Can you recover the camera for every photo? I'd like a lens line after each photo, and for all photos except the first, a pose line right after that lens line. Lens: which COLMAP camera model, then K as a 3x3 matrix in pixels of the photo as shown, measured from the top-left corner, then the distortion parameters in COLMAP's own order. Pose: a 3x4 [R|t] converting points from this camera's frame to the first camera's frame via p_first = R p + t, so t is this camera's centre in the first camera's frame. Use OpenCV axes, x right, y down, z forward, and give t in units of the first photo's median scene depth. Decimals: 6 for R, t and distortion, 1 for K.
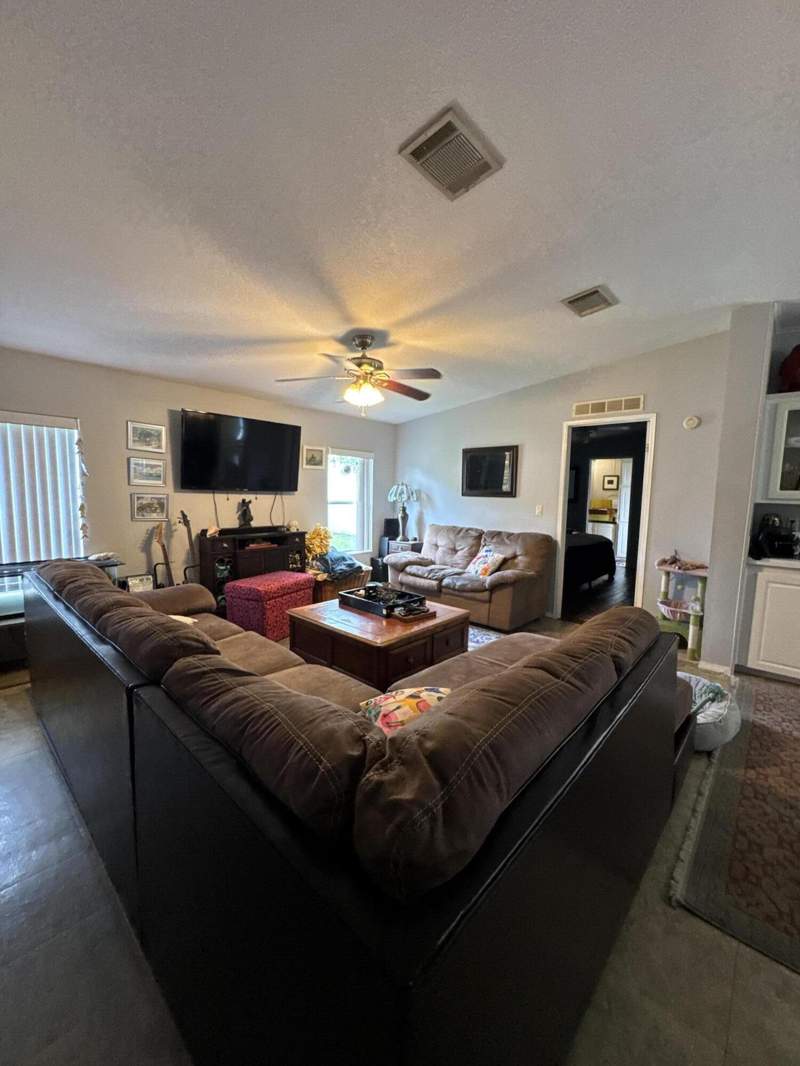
lens RADIAL K [[425.6, 0, 401.3], [0, 425.6, 532.5], [0, 0, 1]] dist [-0.002097, -0.000326]
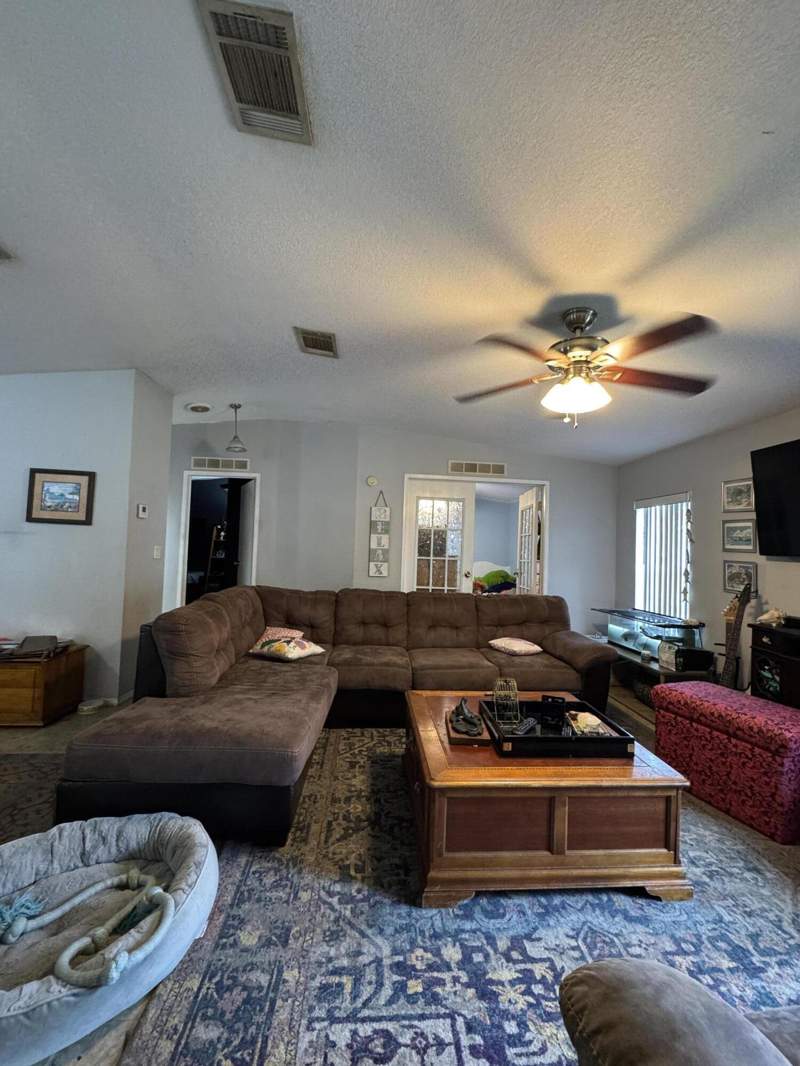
lens RADIAL K [[425.6, 0, 401.3], [0, 425.6, 532.5], [0, 0, 1]] dist [-0.002097, -0.000326]
pose [[-0.677647, -0.070872, -0.731964, 0.460851], [-0.124770, 0.991995, 0.019462, -0.078963], [0.724726, 0.104515, -0.681065, 1.056494]]
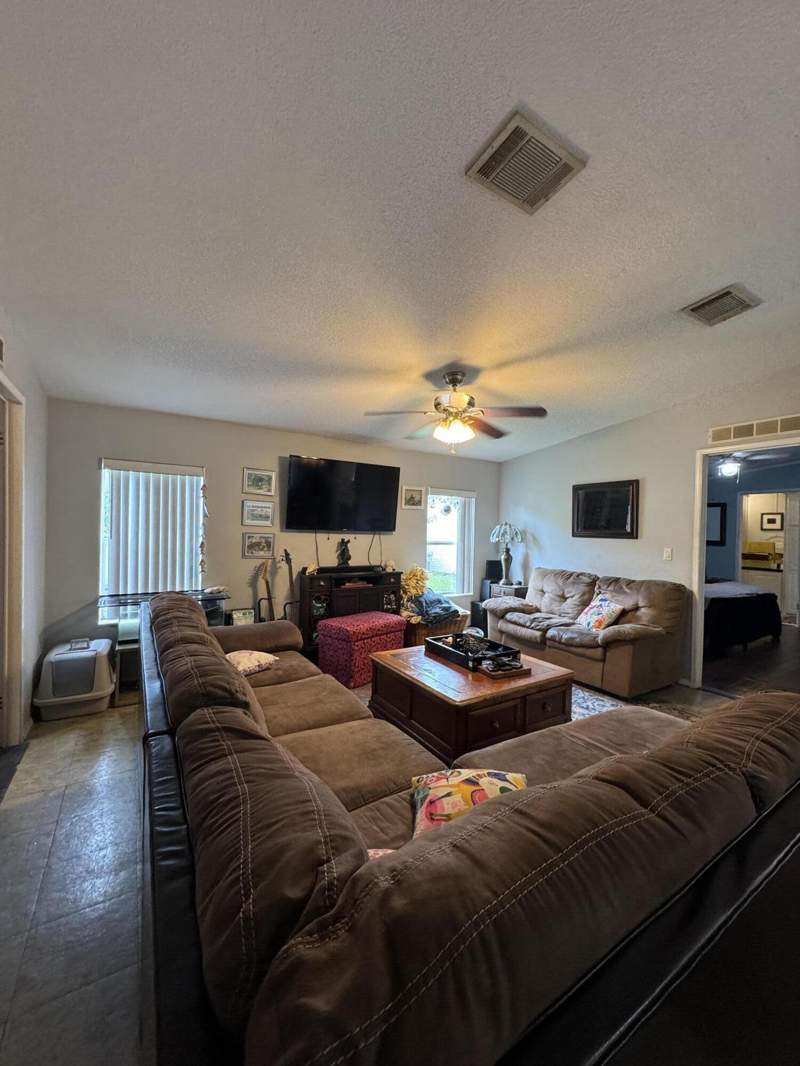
lens RADIAL K [[425.6, 0, 401.3], [0, 425.6, 532.5], [0, 0, 1]] dist [-0.002097, -0.000326]
pose [[0.964286, 0.002641, -0.264849, 0.044291], [-0.027636, 0.995495, -0.090695, -0.004597], [0.263417, 0.094775, 0.960015, 0.053609]]
